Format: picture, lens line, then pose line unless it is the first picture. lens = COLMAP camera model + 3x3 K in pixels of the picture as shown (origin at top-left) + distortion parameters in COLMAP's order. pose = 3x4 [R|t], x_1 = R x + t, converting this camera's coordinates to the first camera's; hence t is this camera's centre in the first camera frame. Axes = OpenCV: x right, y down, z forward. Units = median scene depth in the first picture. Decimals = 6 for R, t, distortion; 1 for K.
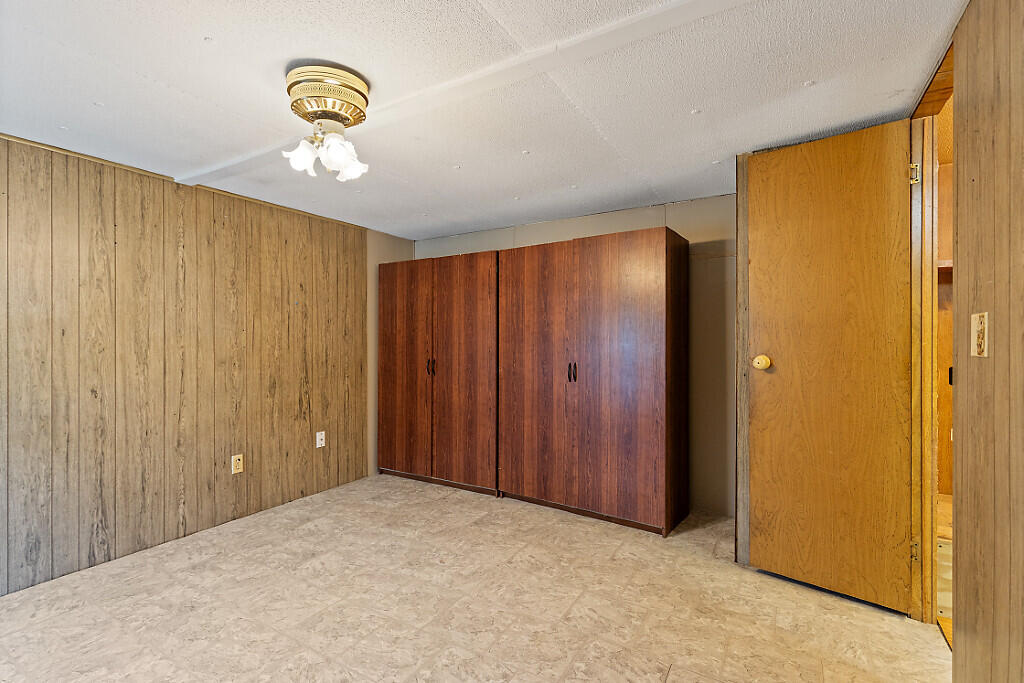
lens RADIAL K [[478.0, 0, 509.8], [0, 478.0, 332.9], [0, 0, 1]] dist [0.002713, 0.000084]
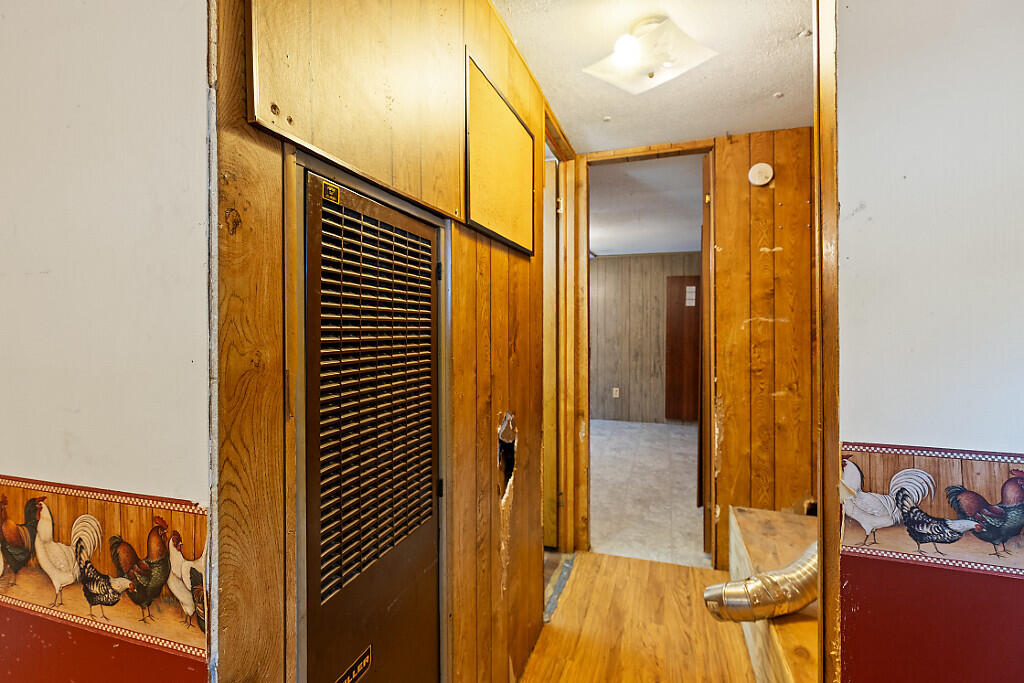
lens RADIAL K [[468.1, 0, 508.9], [0, 468.1, 337.1], [0, 0, 1]] dist [0.003668, -0.000067]
pose [[0.216275, 0.023641, -0.976046, 1.269449], [0.005673, 0.999659, 0.025470, -0.005575], [0.976316, -0.011046, 0.216068, 0.166758]]
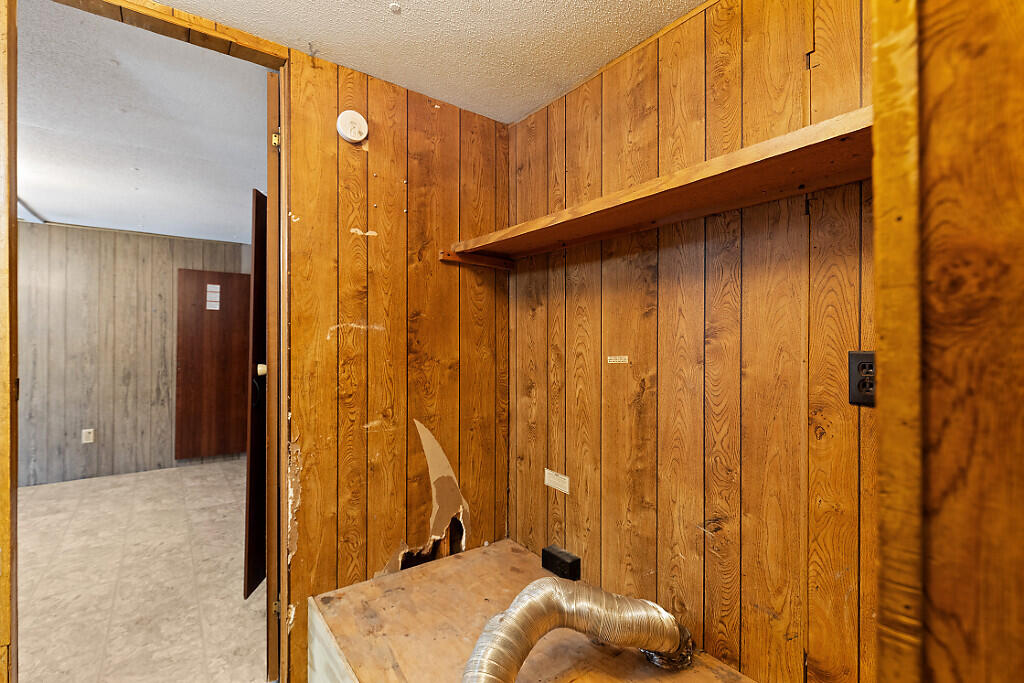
lens RADIAL K [[468.1, 0, 508.9], [0, 468.1, 337.1], [0, 0, 1]] dist [0.003668, -0.000067]
pose [[0.923021, 0.005945, -0.384703, 1.012627], [-0.005114, 0.999982, 0.003182, -0.002172], [0.384715, -0.000969, 0.923035, 0.284238]]
